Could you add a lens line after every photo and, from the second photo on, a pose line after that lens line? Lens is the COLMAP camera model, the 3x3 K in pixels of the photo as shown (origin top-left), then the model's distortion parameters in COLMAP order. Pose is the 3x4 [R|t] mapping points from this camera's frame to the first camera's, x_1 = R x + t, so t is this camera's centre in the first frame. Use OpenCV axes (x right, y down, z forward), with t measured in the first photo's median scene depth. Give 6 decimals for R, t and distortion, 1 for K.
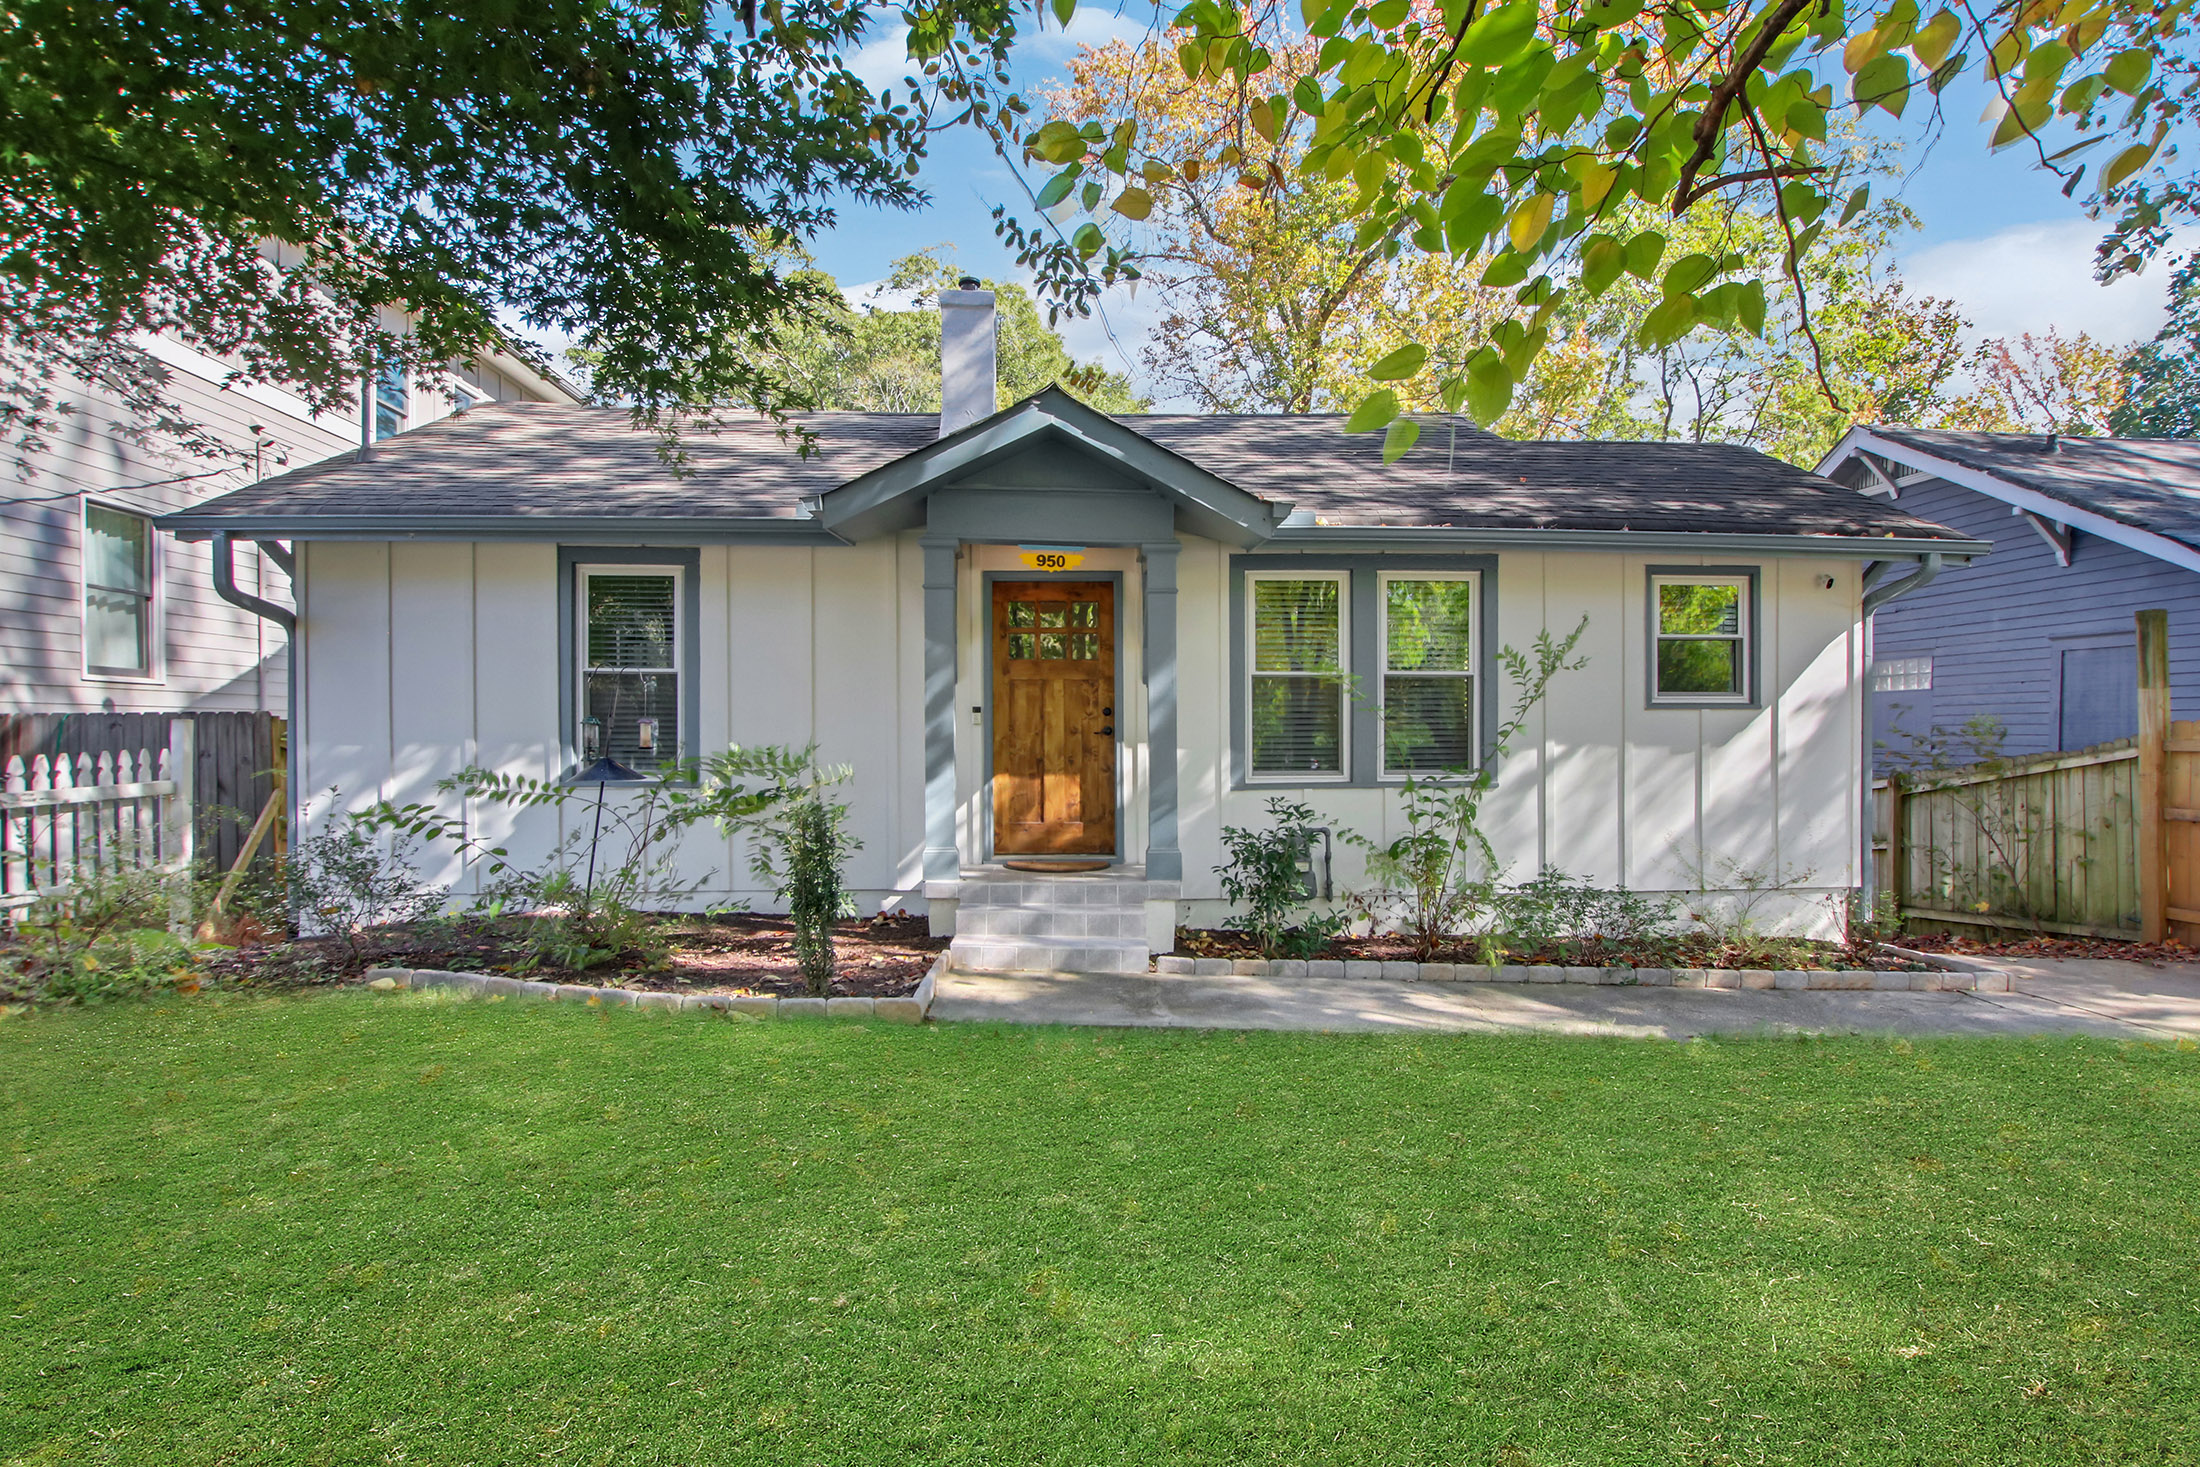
lens RADIAL K [[1063.1, 0, 1081.4], [0, 1063.1, 747.1], [0, 0, 1]] dist [-0.029620, 0.001237]
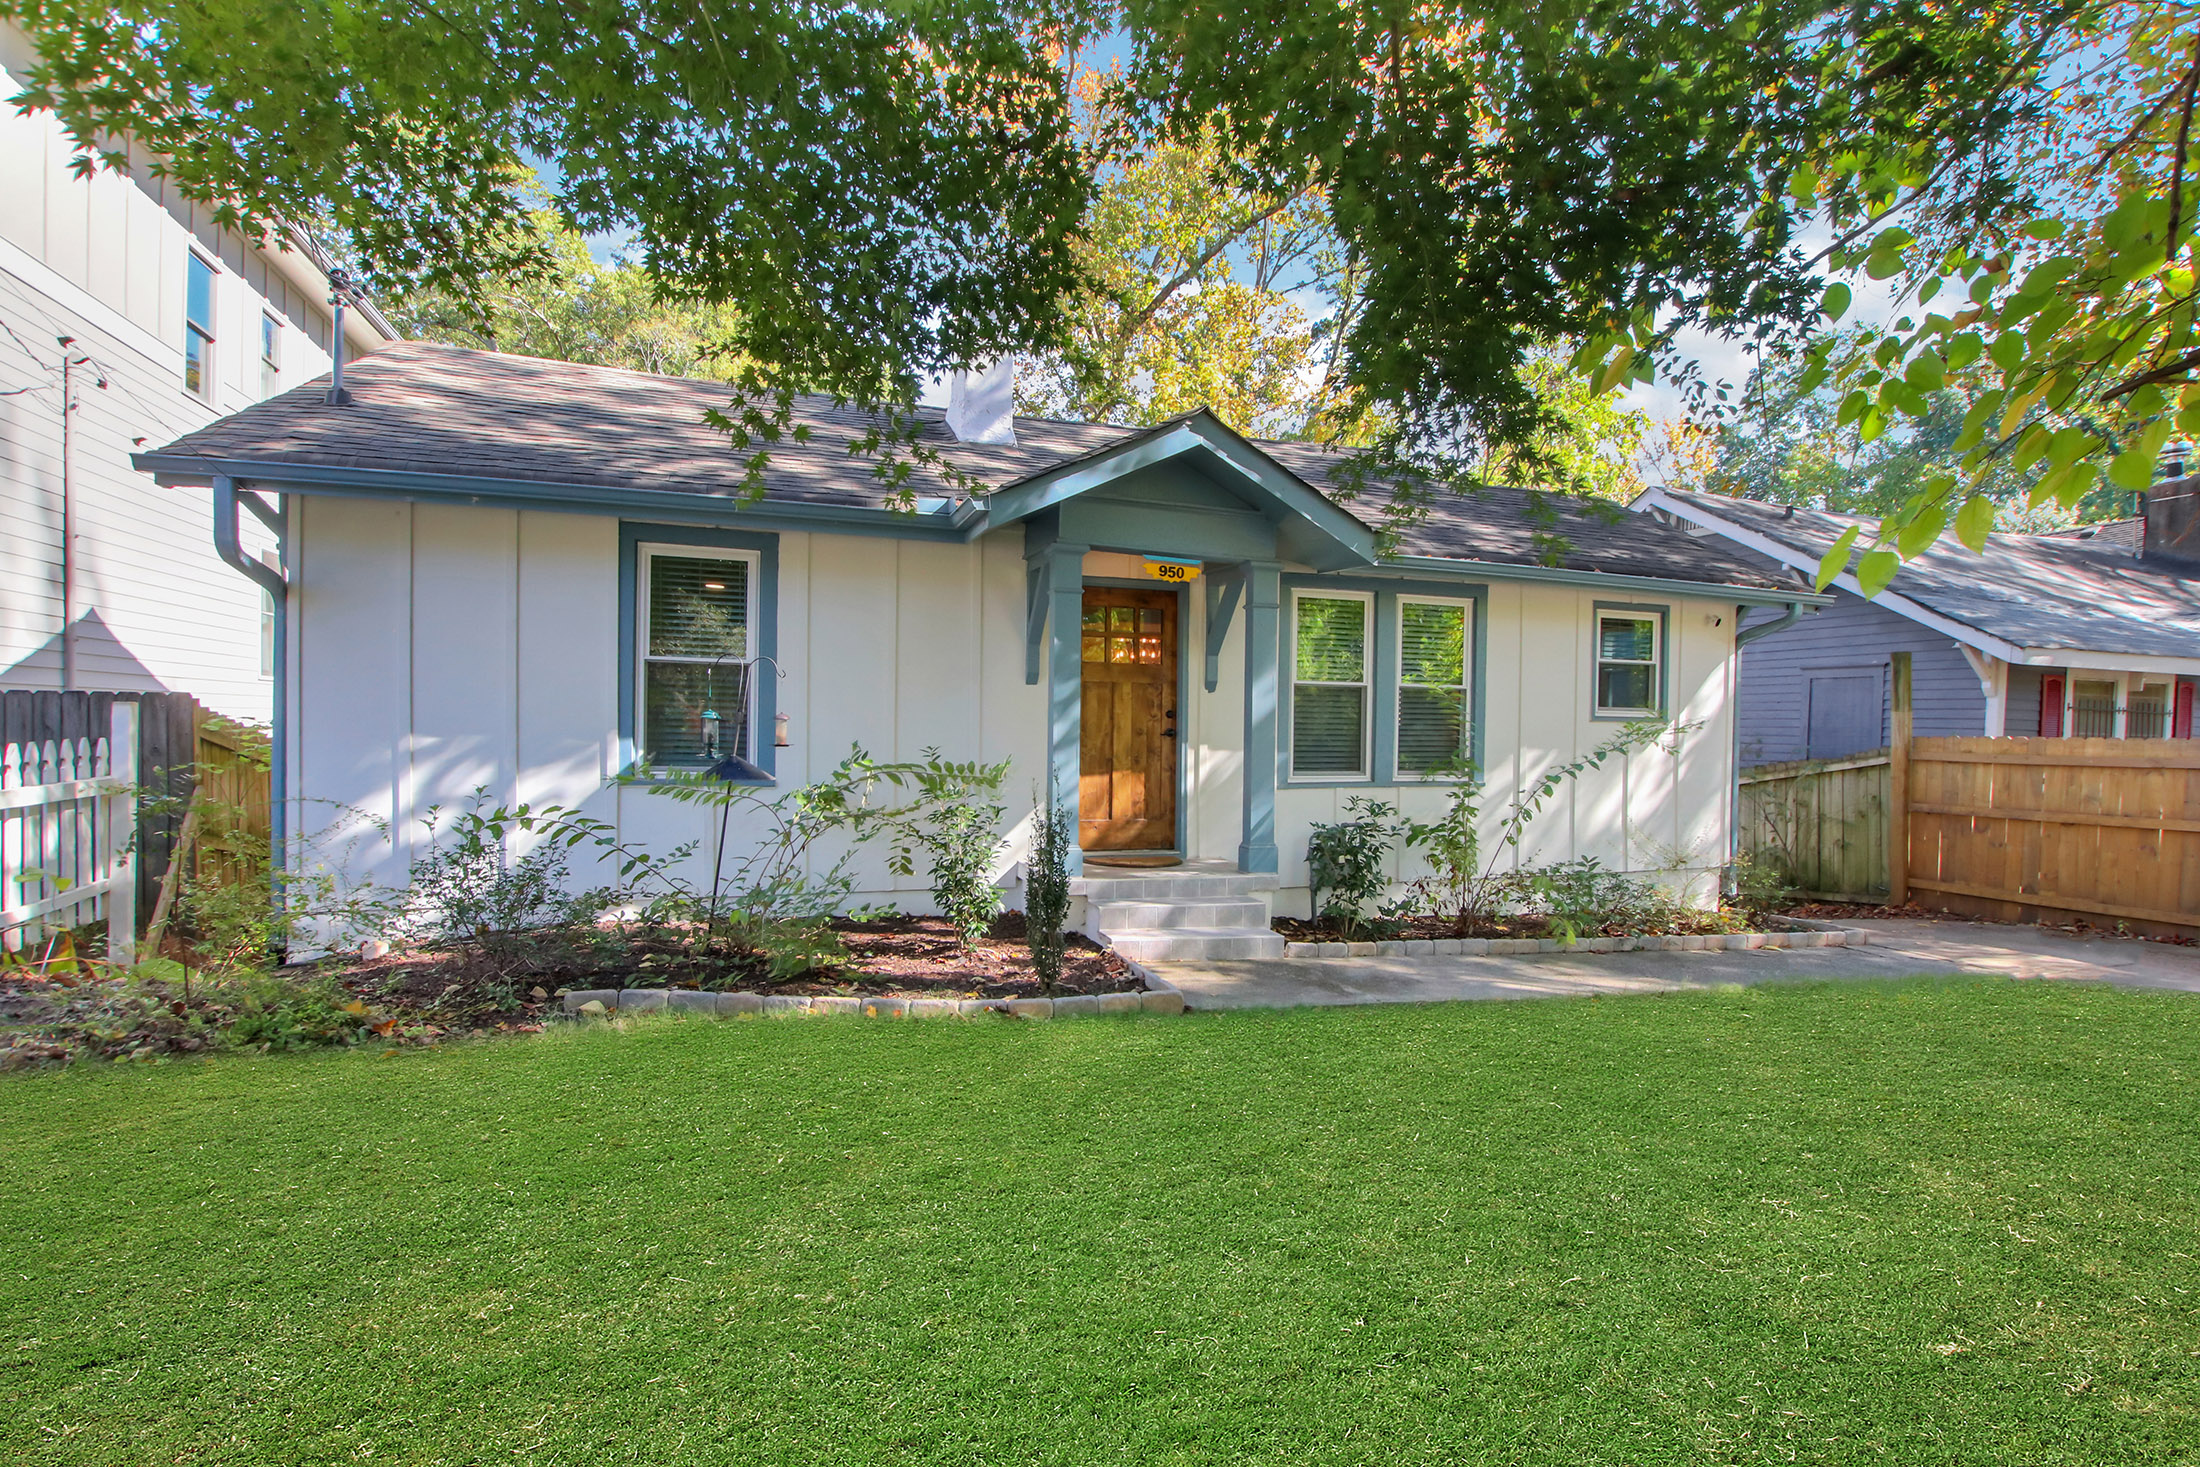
lens RADIAL K [[1063.1, 0, 1081.4], [0, 1063.1, 747.1], [0, 0, 1]] dist [-0.029620, 0.001237]
pose [[0.961144, 0.011252, 0.275819, -0.353434], [-0.013397, 0.999893, 0.005895, -0.005860], [-0.275723, -0.009361, 0.961192, 0.009951]]
